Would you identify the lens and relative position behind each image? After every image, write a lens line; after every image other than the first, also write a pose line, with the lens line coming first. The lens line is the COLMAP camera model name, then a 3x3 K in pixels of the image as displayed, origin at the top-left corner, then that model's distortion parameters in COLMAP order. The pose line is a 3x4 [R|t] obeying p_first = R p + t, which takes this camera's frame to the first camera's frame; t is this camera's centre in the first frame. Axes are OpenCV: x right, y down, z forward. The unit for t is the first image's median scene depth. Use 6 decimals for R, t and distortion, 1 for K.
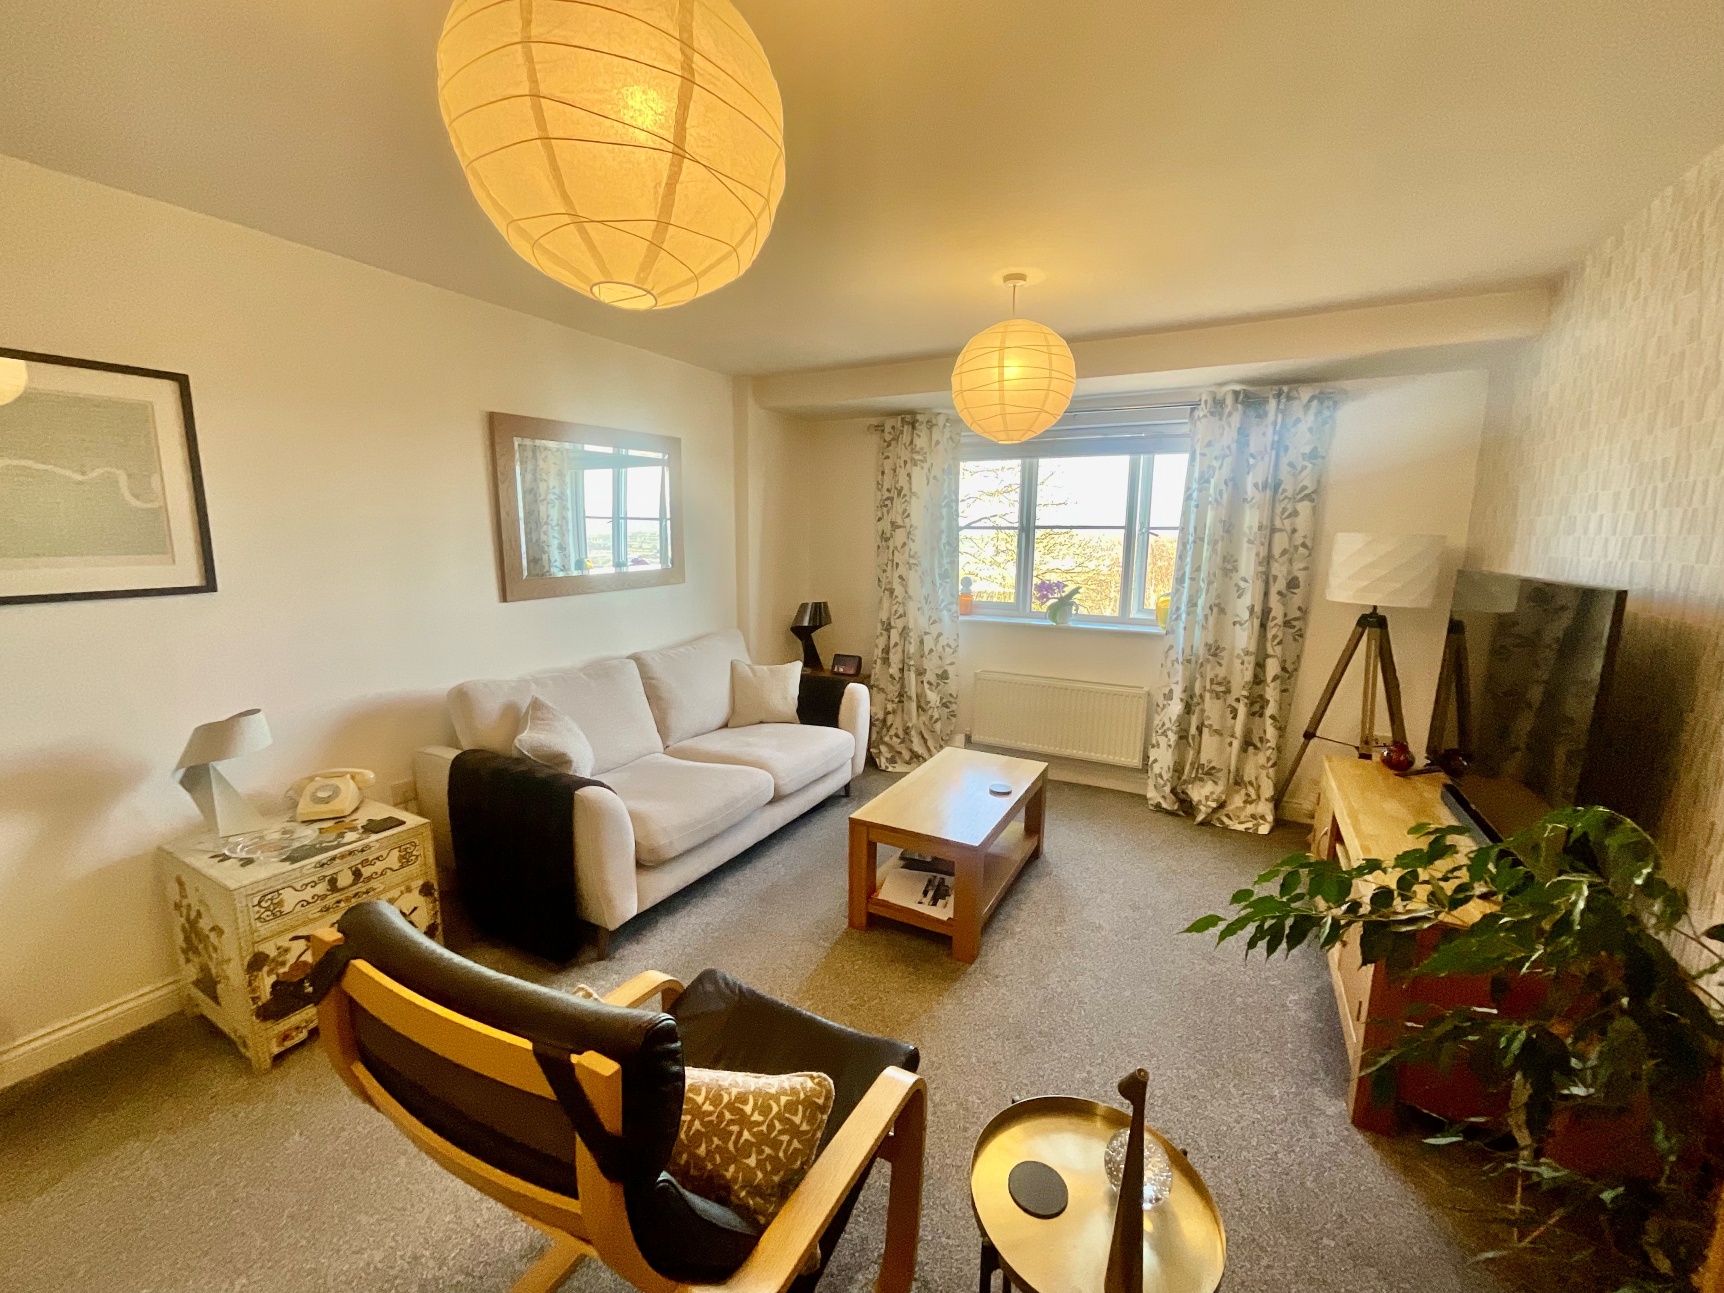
lens RADIAL K [[689.8, 0, 862.0], [0, 689.8, 646.5], [0, 0, 1]] dist [-0.007379, 0.000084]
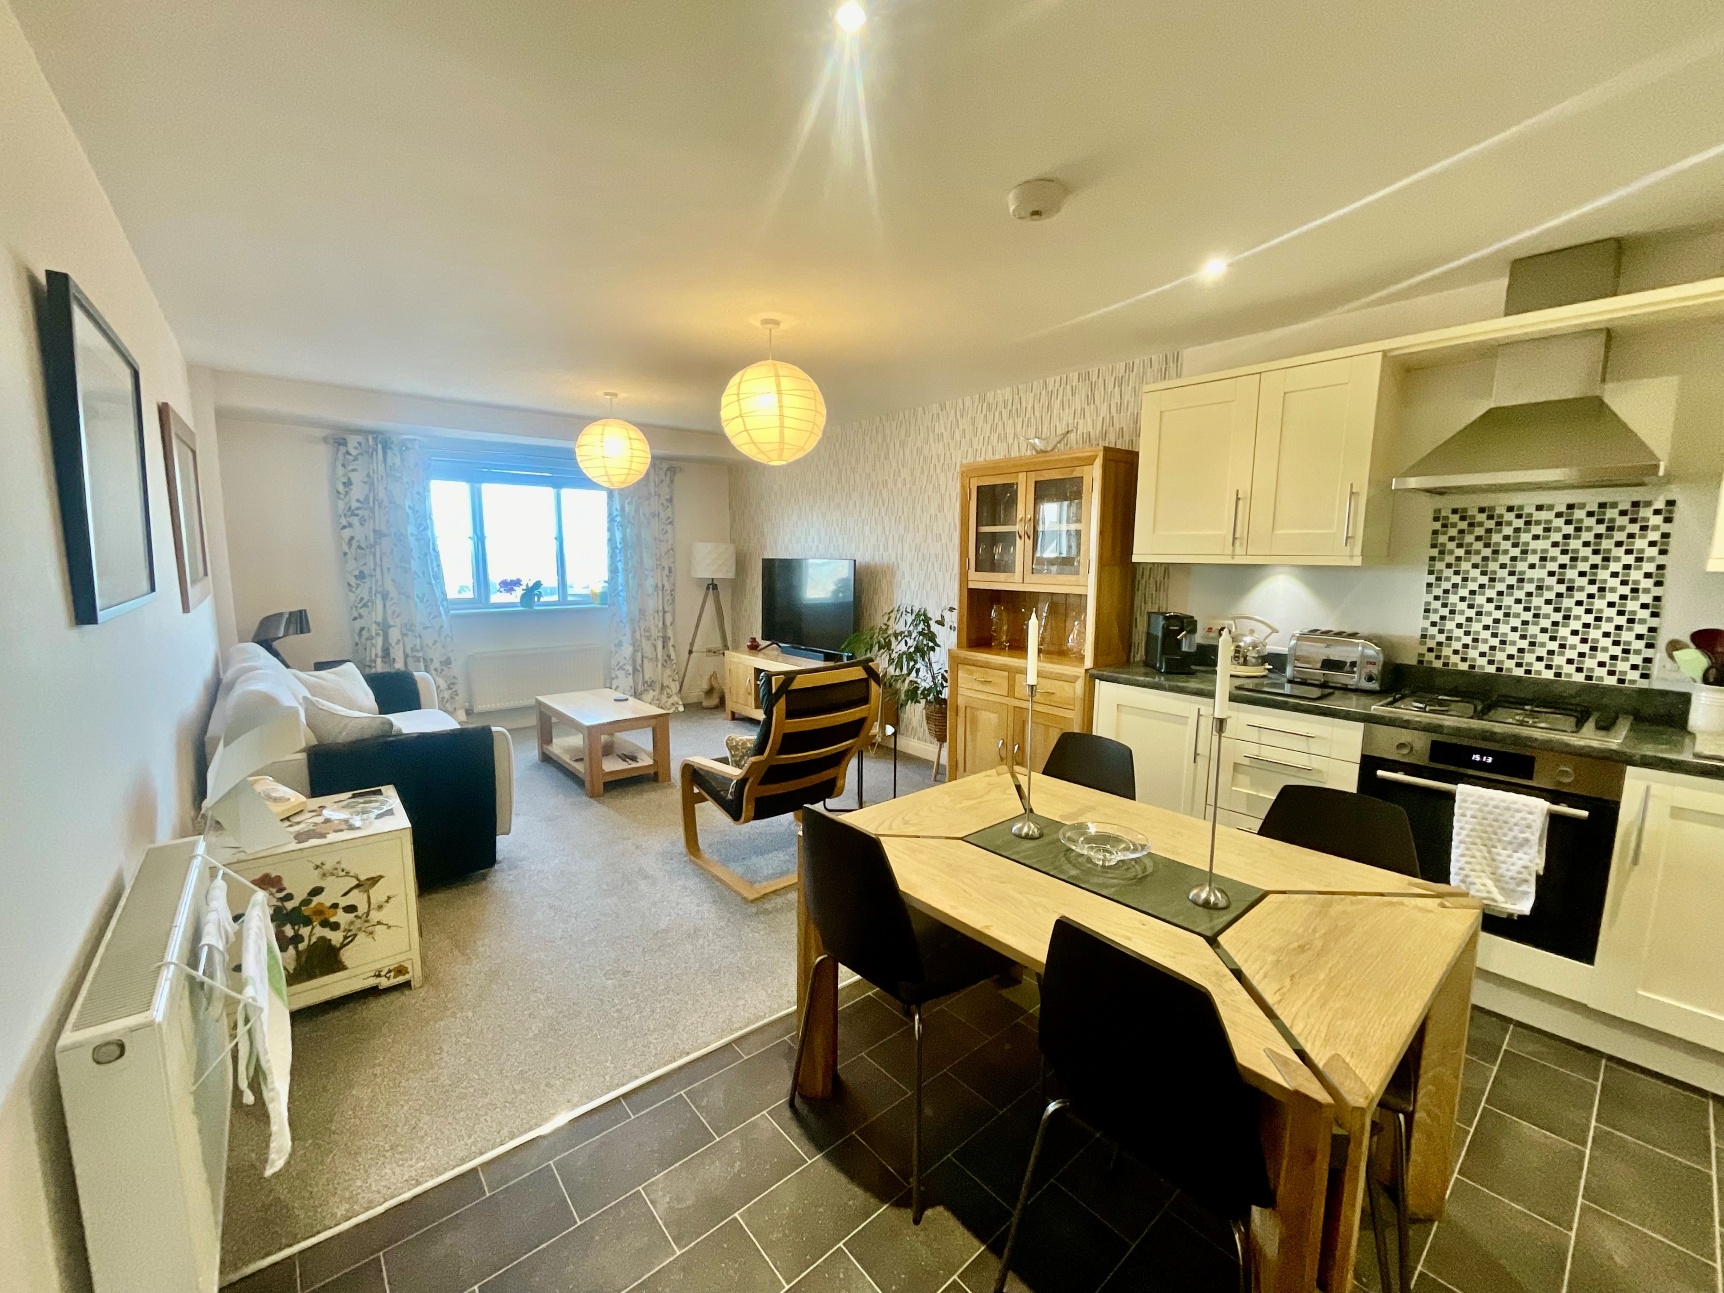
lens RADIAL K [[695.1, 0, 862.0], [0, 695.1, 646.5], [0, 0, 1]] dist [-0.005768, 0.000068]
pose [[0.363399, -0.131339, 0.922329, -0.840619], [0.145091, 0.985912, 0.083227, 0.024476], [-0.920266, 0.103577, 0.377336, -0.120514]]
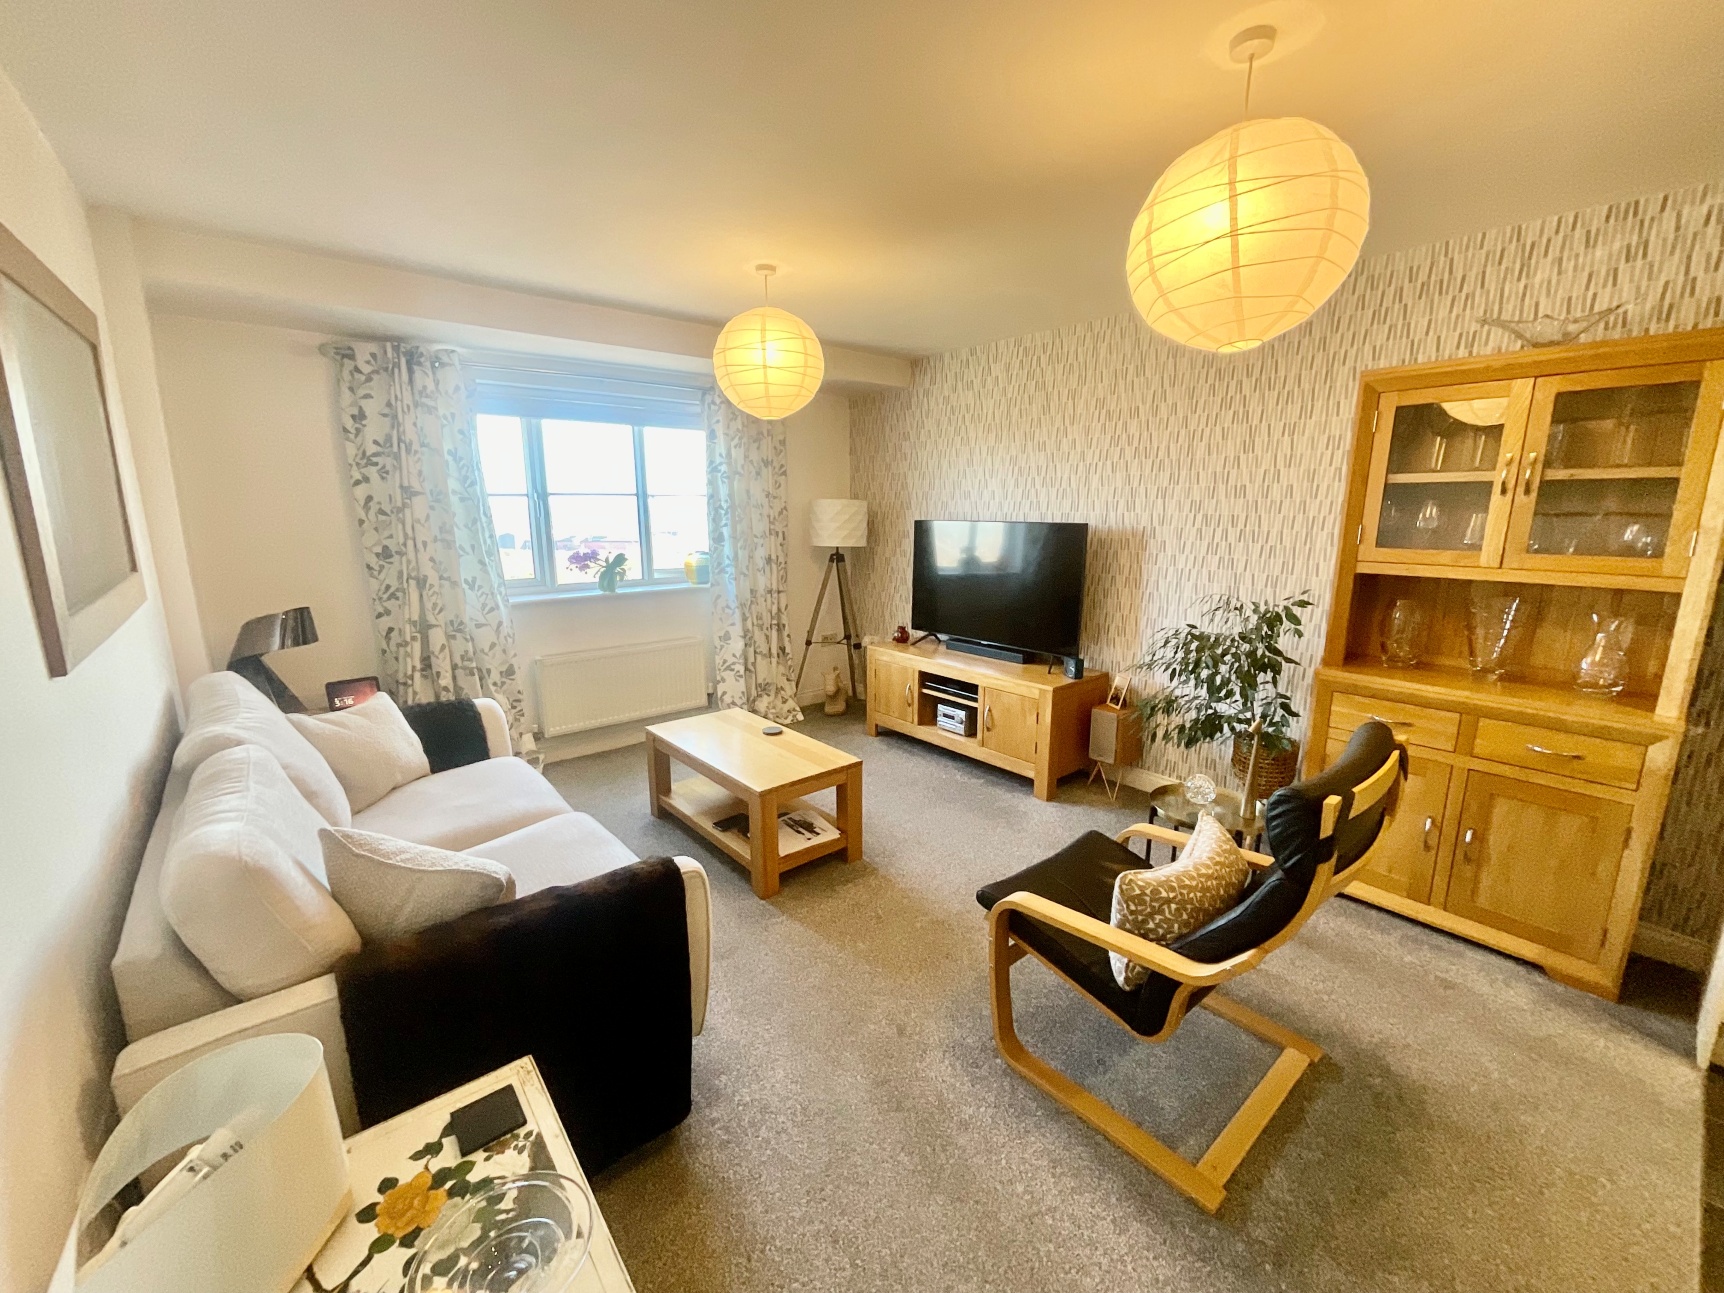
lens RADIAL K [[695.1, 0, 862.0], [0, 695.1, 646.5], [0, 0, 1]] dist [-0.005768, 0.000068]
pose [[0.364806, -0.195892, 0.910243, -0.578433], [0.152773, 0.976961, 0.149022, -0.056894], [-0.918465, 0.084697, 0.386328, 0.321600]]
